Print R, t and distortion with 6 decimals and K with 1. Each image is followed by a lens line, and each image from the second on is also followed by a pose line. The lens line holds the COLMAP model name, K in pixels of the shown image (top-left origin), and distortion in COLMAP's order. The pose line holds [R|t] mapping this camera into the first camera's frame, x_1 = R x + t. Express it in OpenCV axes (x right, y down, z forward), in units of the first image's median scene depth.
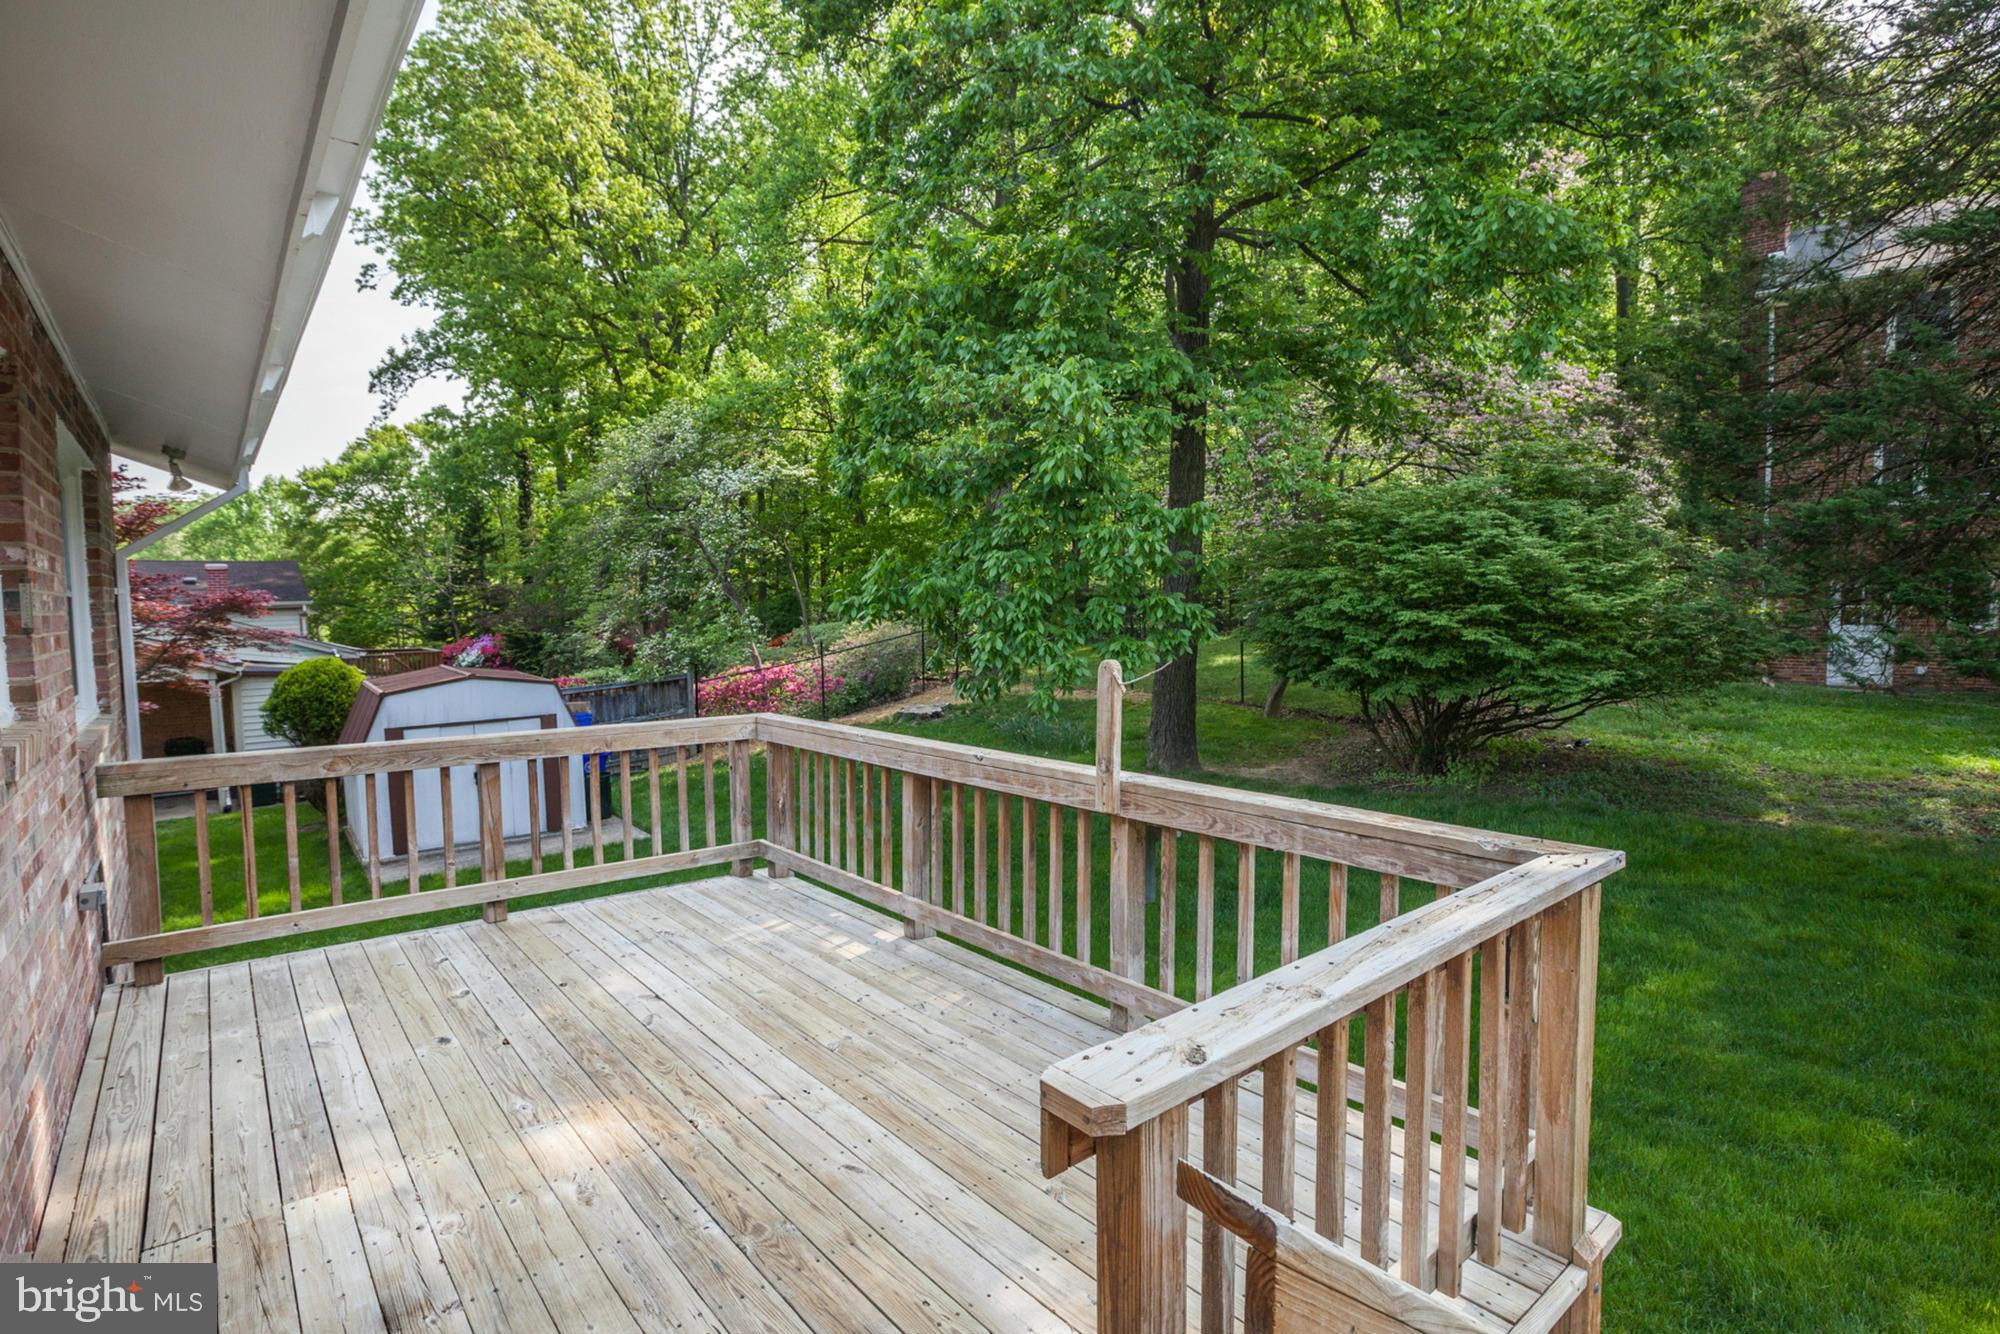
lens RADIAL K [[944.0, 0, 1045.3], [0, 944.0, 675.0], [0, 0, 1]] dist [-0.051465, 0.018886]
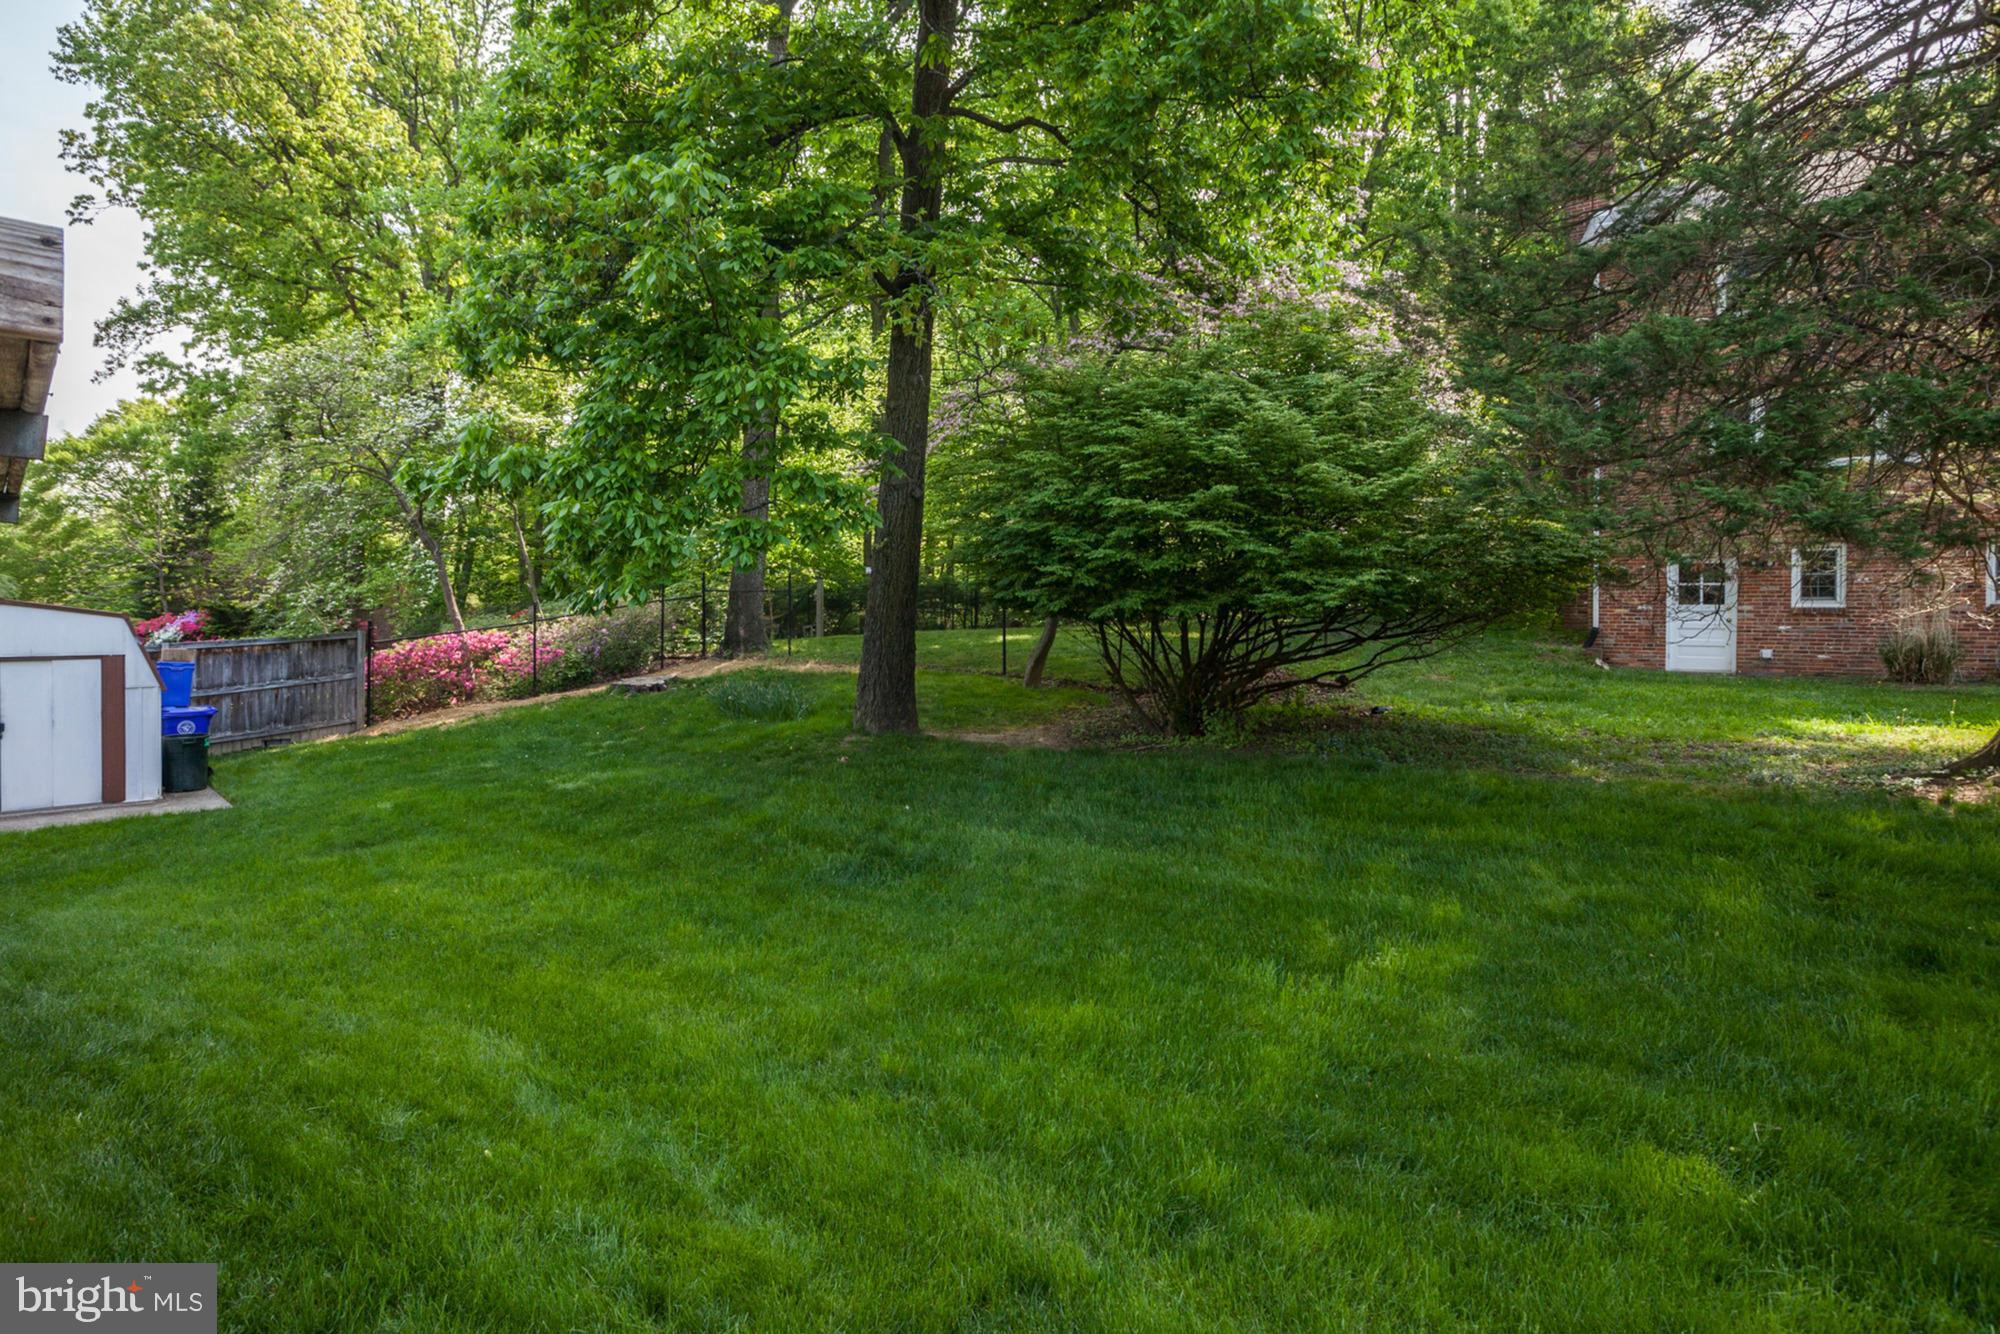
lens RADIAL K [[941.7, 0, 983.5], [0, 941.7, 663.7], [0, 0, 1]] dist [-0.049288, 0.022652]
pose [[0.998409, 0.018197, 0.053372, 0.207146], [-0.014818, 0.997901, -0.063033, 0.106795], [-0.054407, 0.062141, 0.996583, 0.207998]]
